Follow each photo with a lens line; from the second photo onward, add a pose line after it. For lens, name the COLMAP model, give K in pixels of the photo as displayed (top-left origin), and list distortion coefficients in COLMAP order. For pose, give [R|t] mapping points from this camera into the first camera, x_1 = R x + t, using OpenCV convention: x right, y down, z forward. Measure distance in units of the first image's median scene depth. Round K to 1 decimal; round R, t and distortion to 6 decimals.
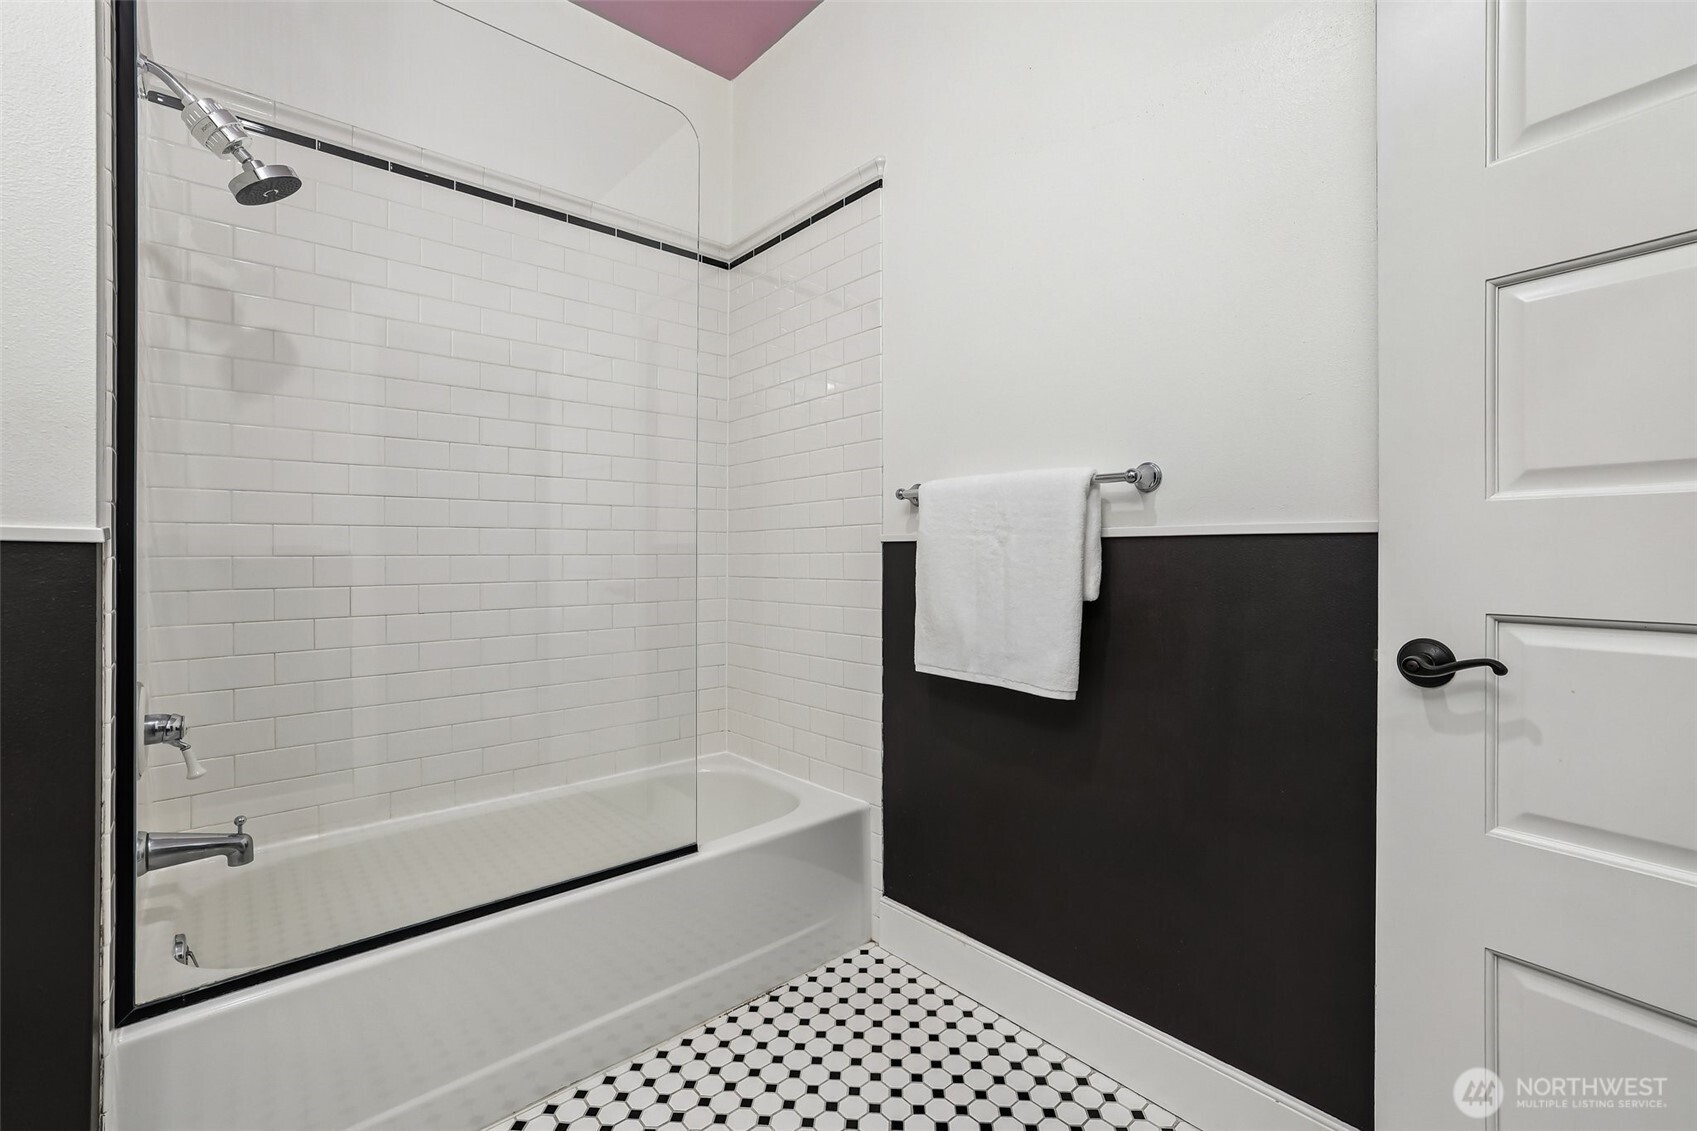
lens RADIAL K [[729.9, 0, 844.7], [0, 729.9, 560.0], [0, 0, 1]] dist [-0.041274, 0.021374]
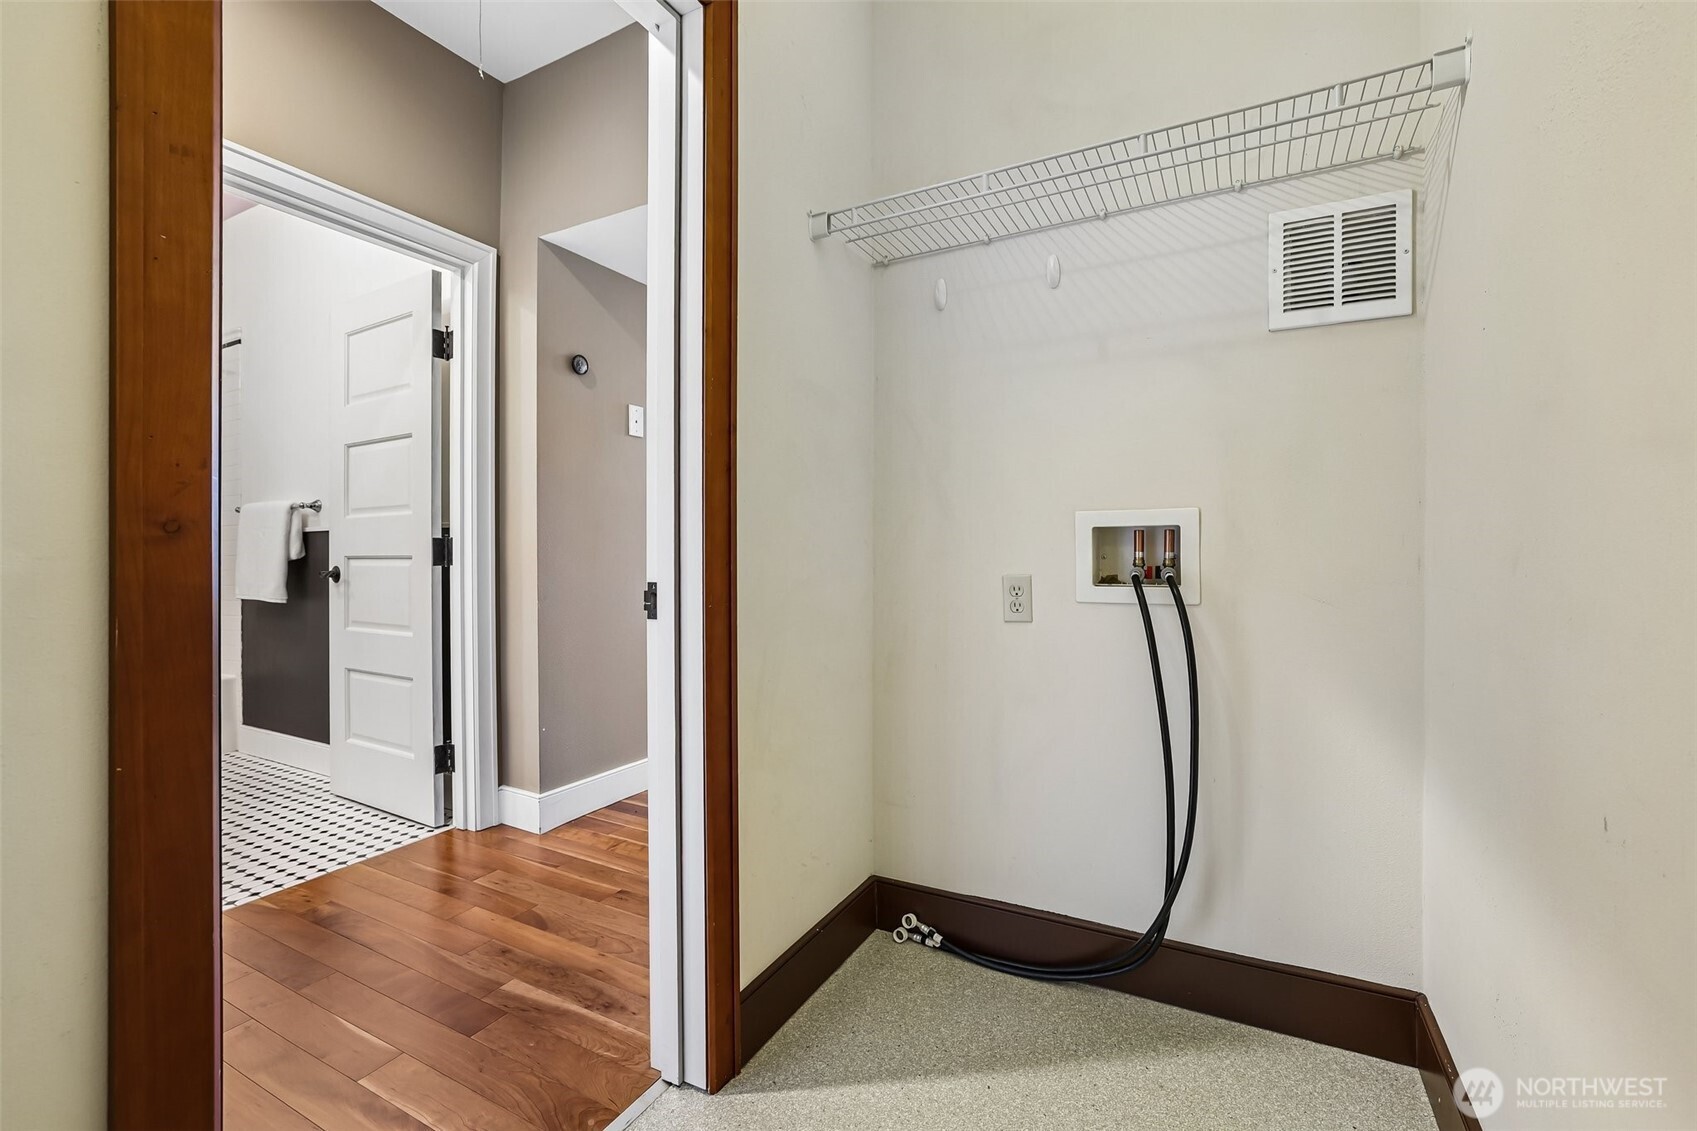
lens RADIAL K [[729.9, 0, 844.7], [0, 729.9, 560.0], [0, 0, 1]] dist [-0.041274, 0.021374]
pose [[0.951657, -0.011874, 0.306933, 1.287019], [0.011919, 0.999927, 0.001728, 0.071738], [-0.306931, 0.002014, 0.951730, -1.642927]]
